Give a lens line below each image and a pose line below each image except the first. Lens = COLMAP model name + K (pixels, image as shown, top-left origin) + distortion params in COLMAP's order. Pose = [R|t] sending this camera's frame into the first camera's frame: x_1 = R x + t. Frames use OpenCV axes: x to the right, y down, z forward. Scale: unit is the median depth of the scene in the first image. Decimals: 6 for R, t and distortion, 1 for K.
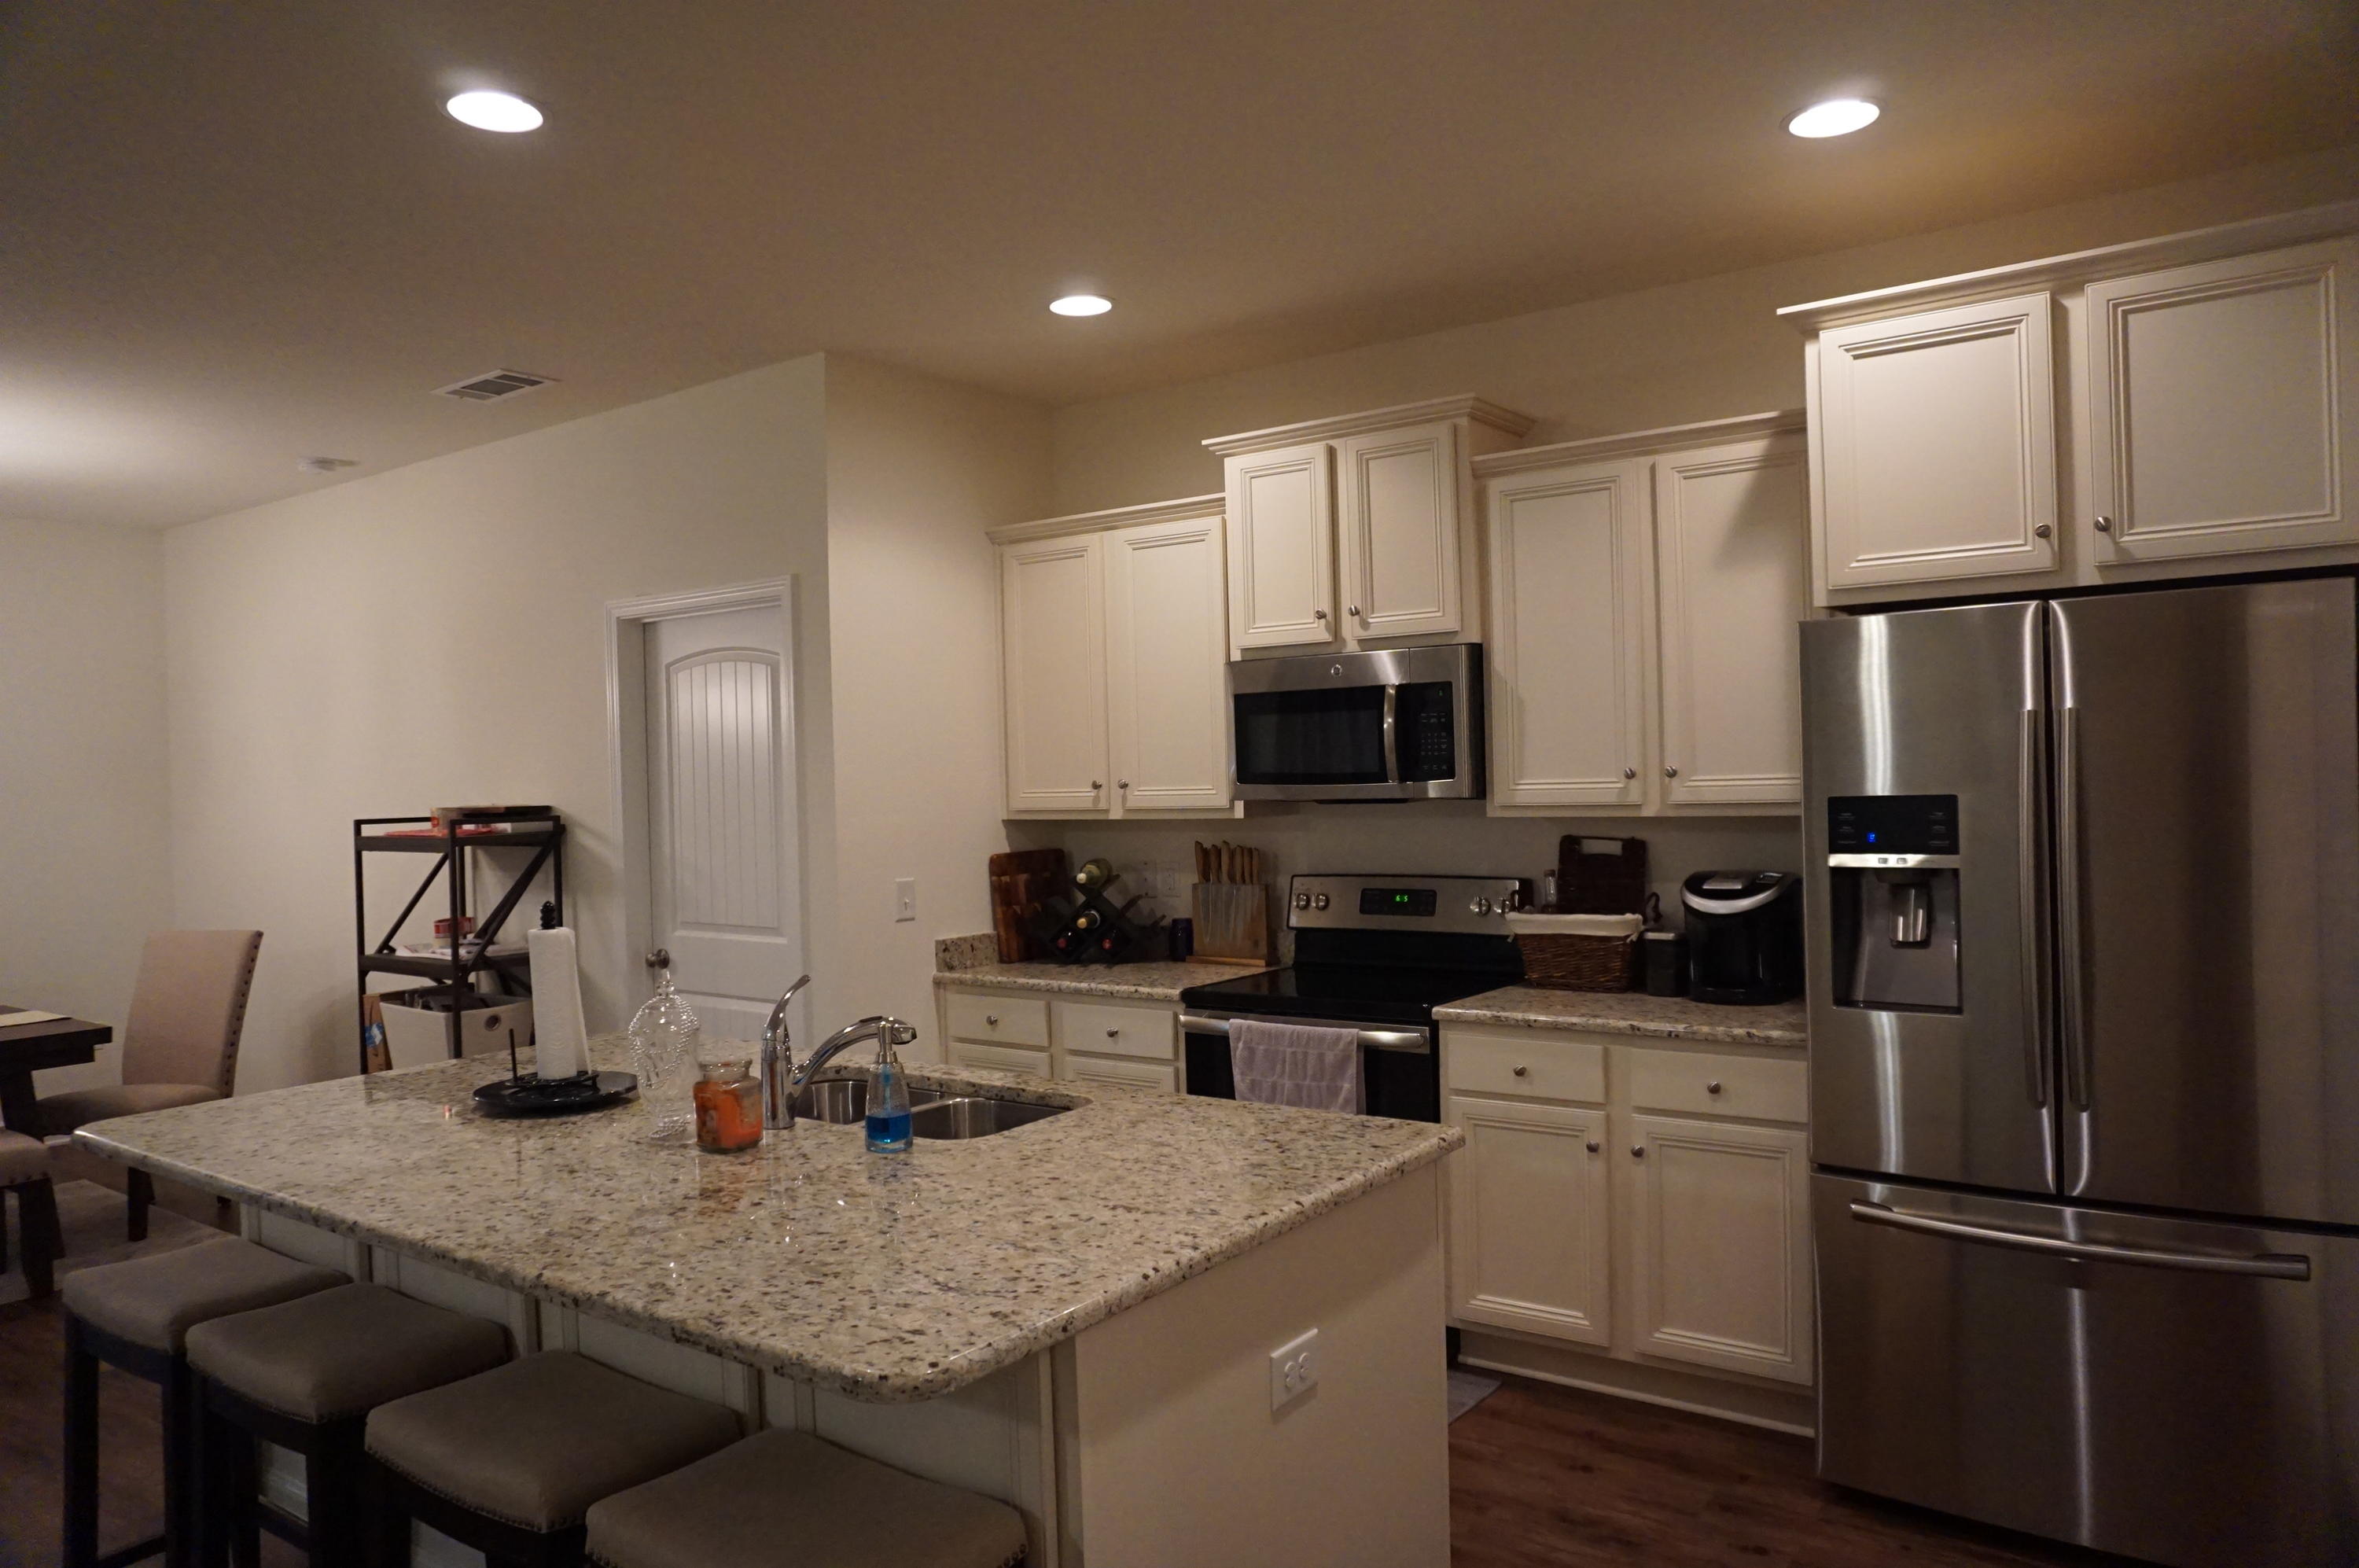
lens RADIAL K [[1574.8, 0, 1187.4], [0, 1574.8, 787.2], [0, 0, 1]] dist [-0.054557, 0.028008]
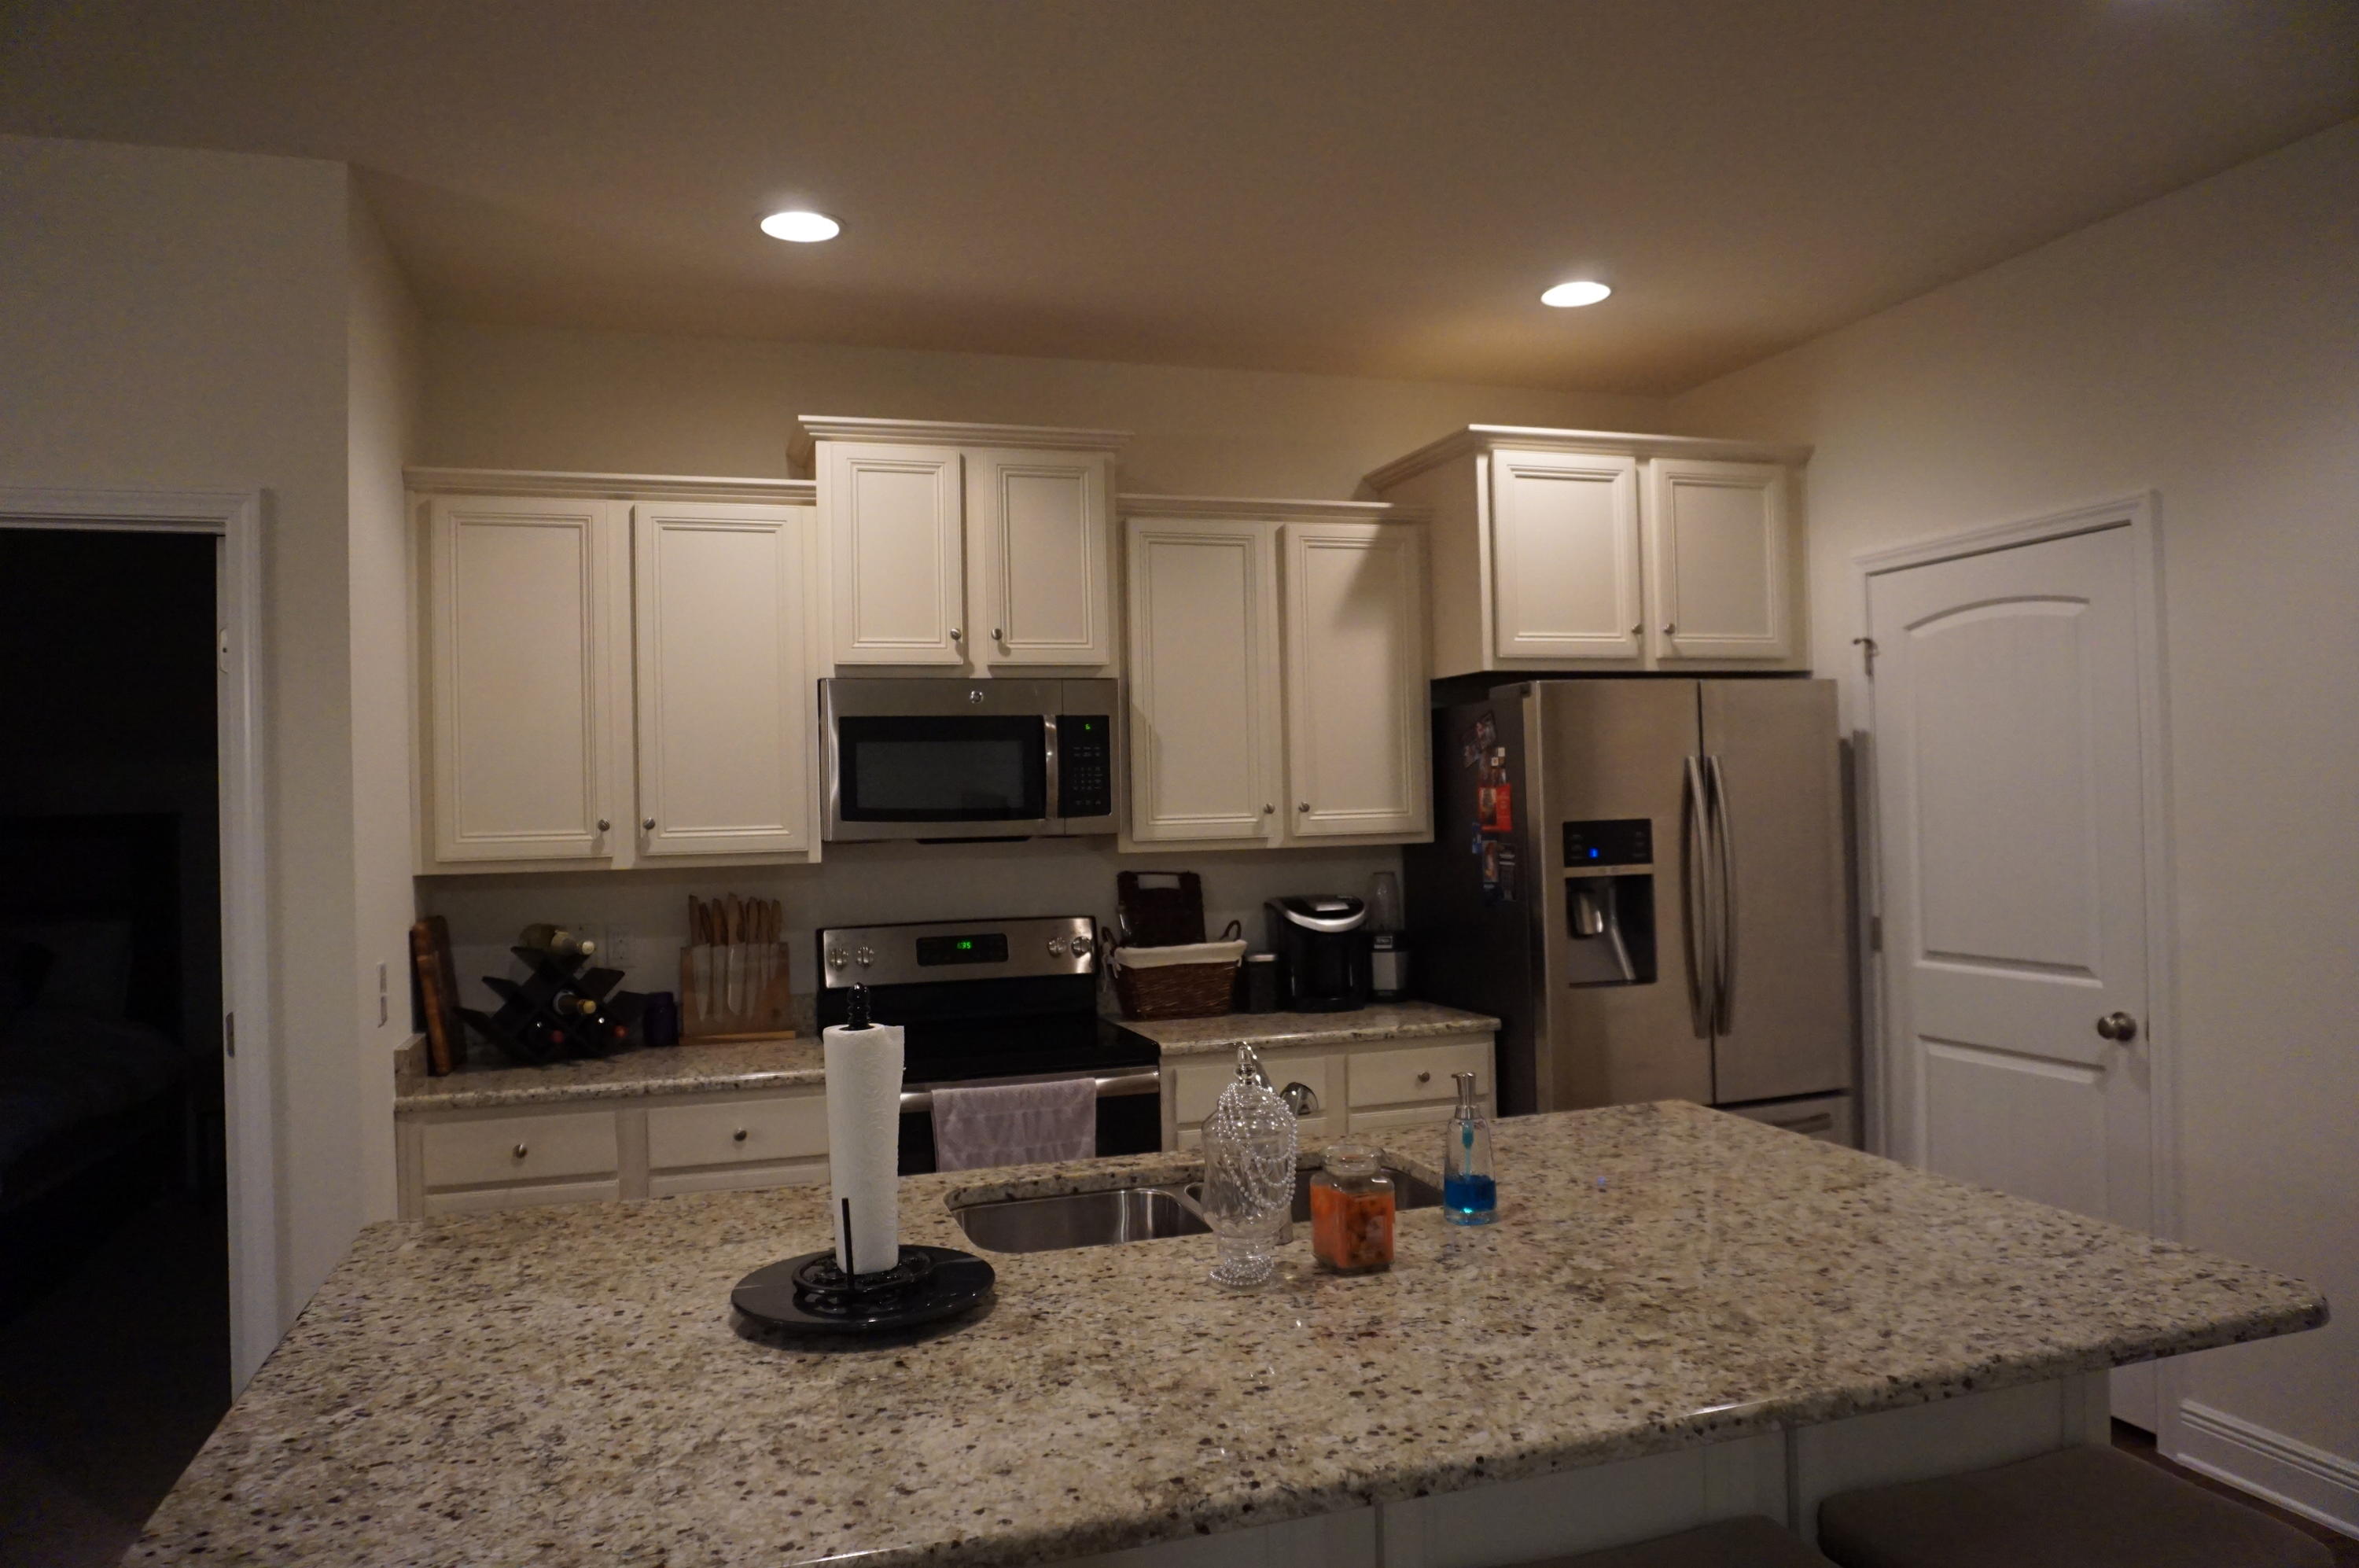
lens RADIAL K [[1574.8, 0, 1185.8], [0, 1574.8, 786.7], [0, 0, 1]] dist [-0.054557, 0.028008]
pose [[0.592289, 0.020767, 0.805458, -0.565085], [0.014895, 0.999215, -0.036715, 0.013660], [-0.805588, 0.033743, 0.591515, 0.355246]]
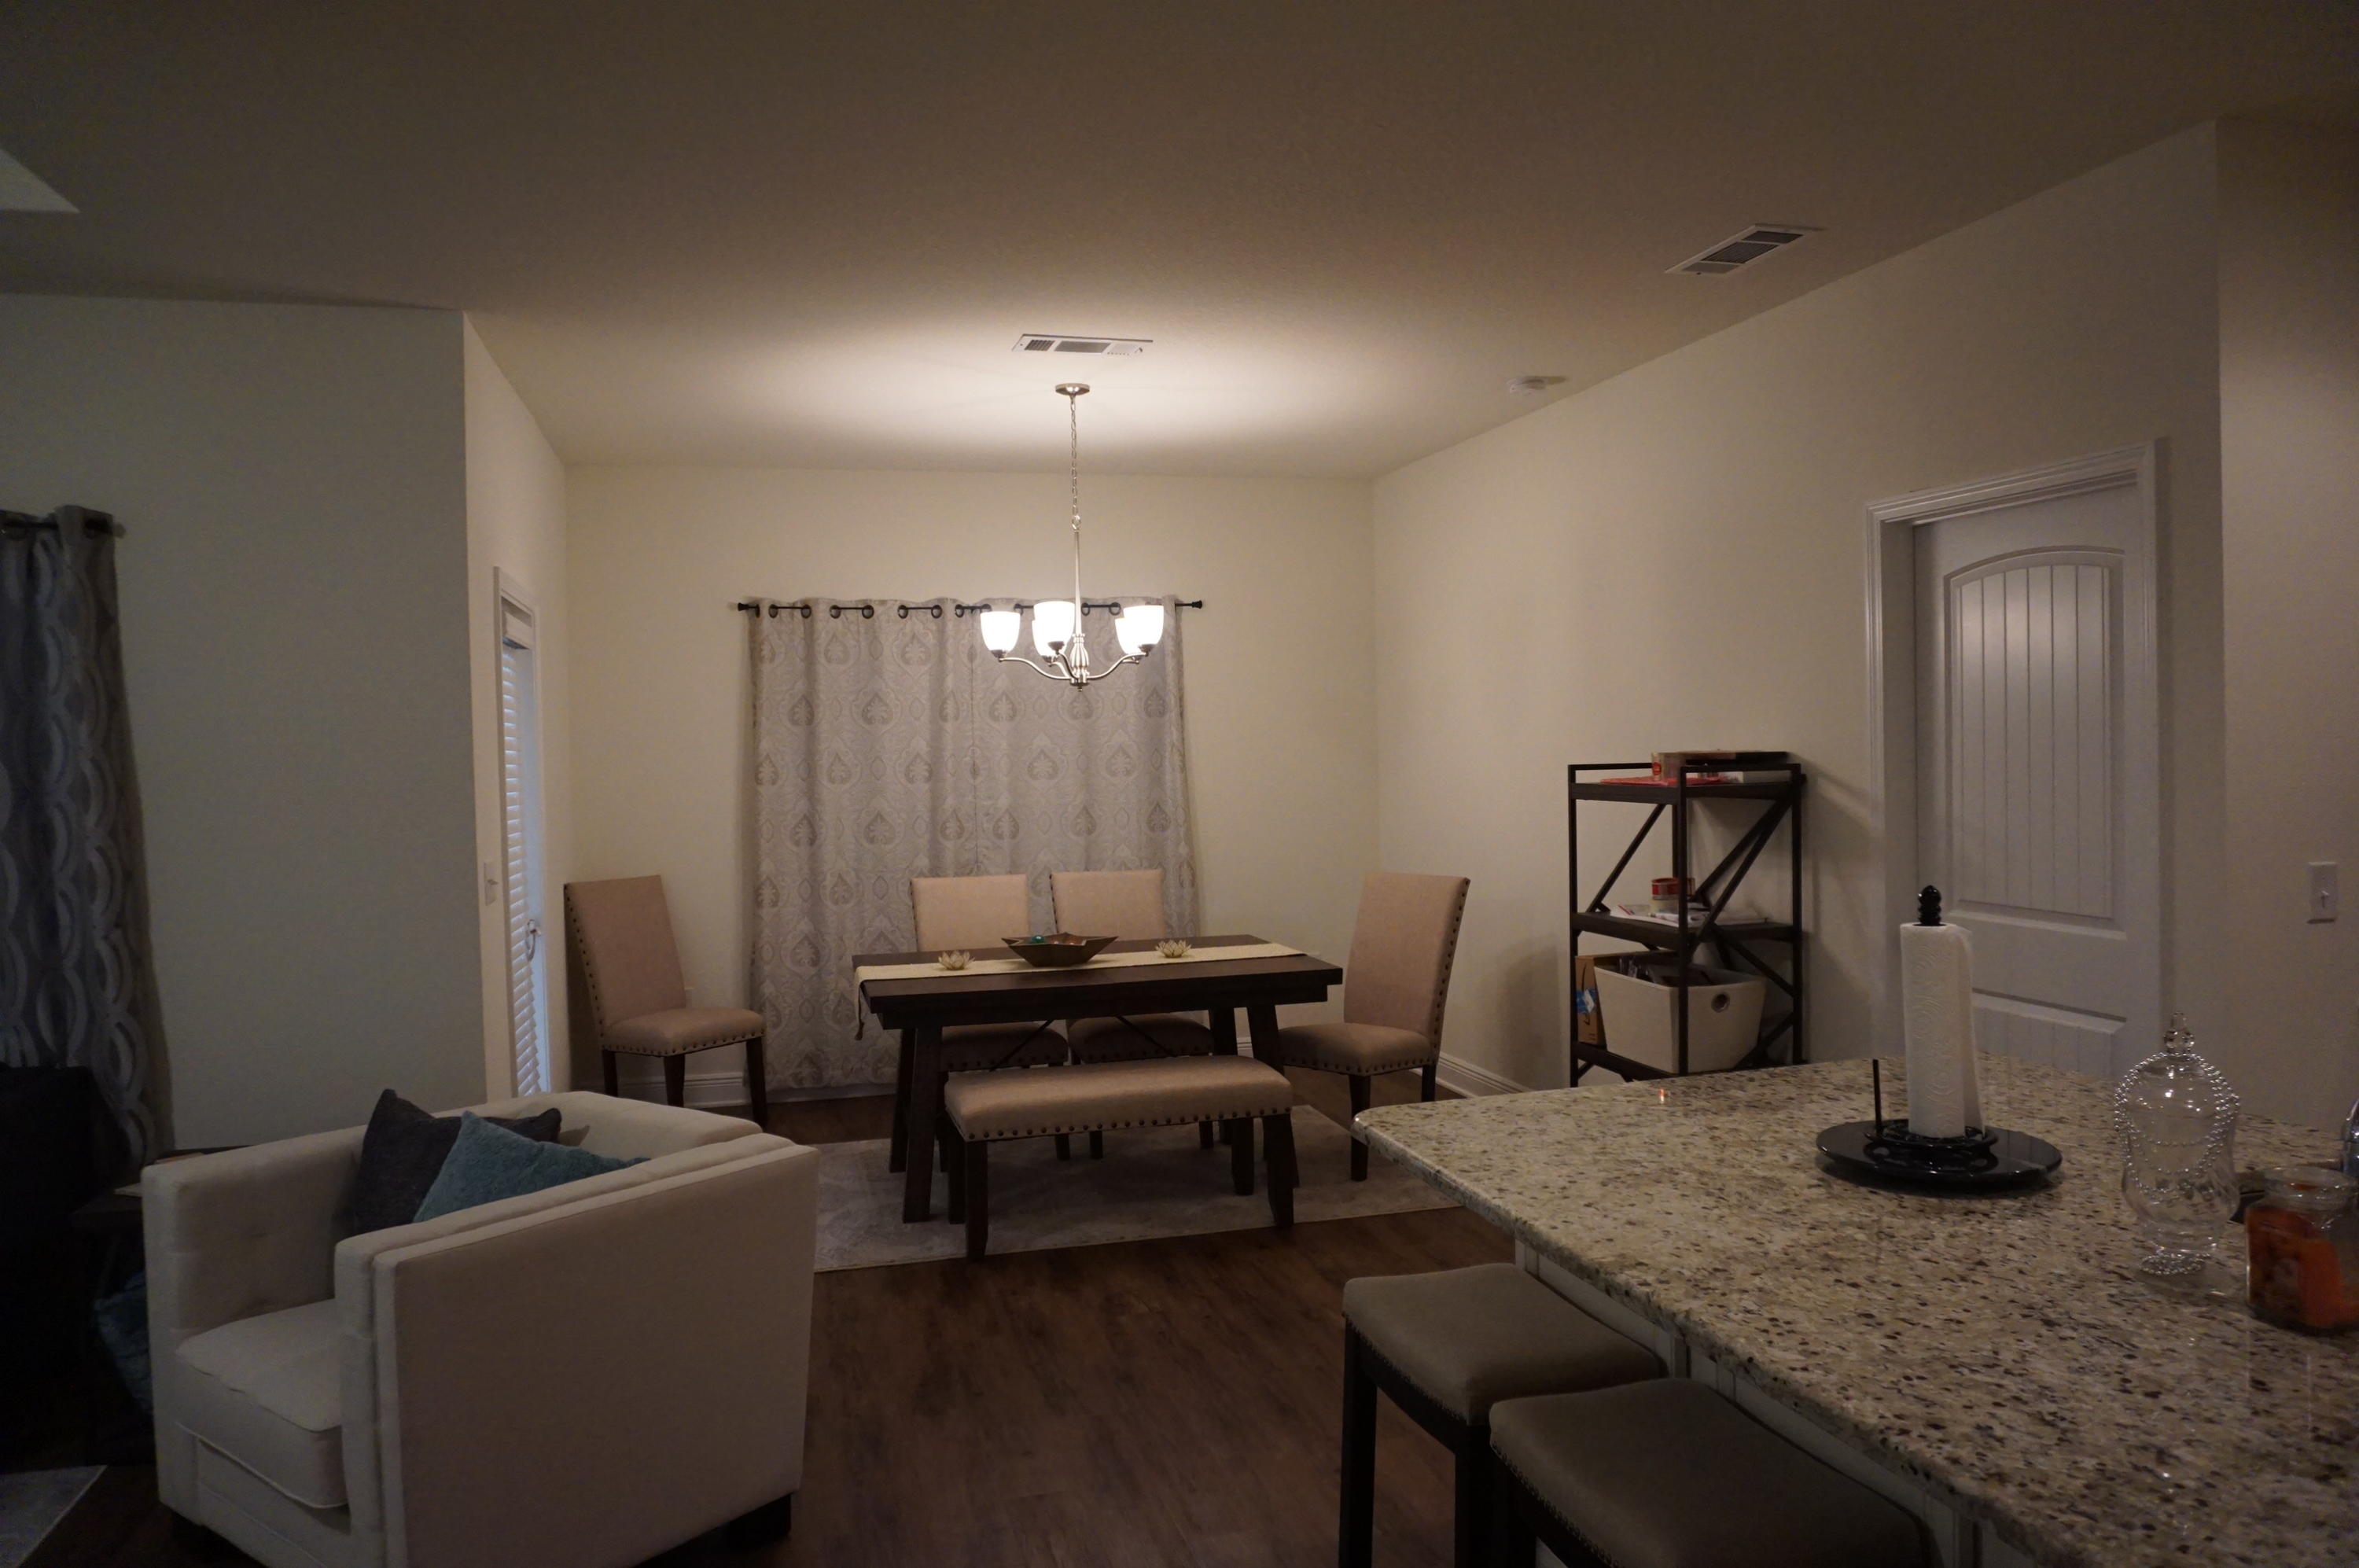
lens RADIAL K [[1574.8, 0, 1167.0], [0, 1574.8, 794.4], [0, 0, 1]] dist [-0.054557, 0.028008]
pose [[0.772052, 0.025635, -0.635042, -0.153453], [-0.001144, 0.999241, 0.038946, 0.002674], [0.635558, -0.029342, 0.771495, 0.157087]]
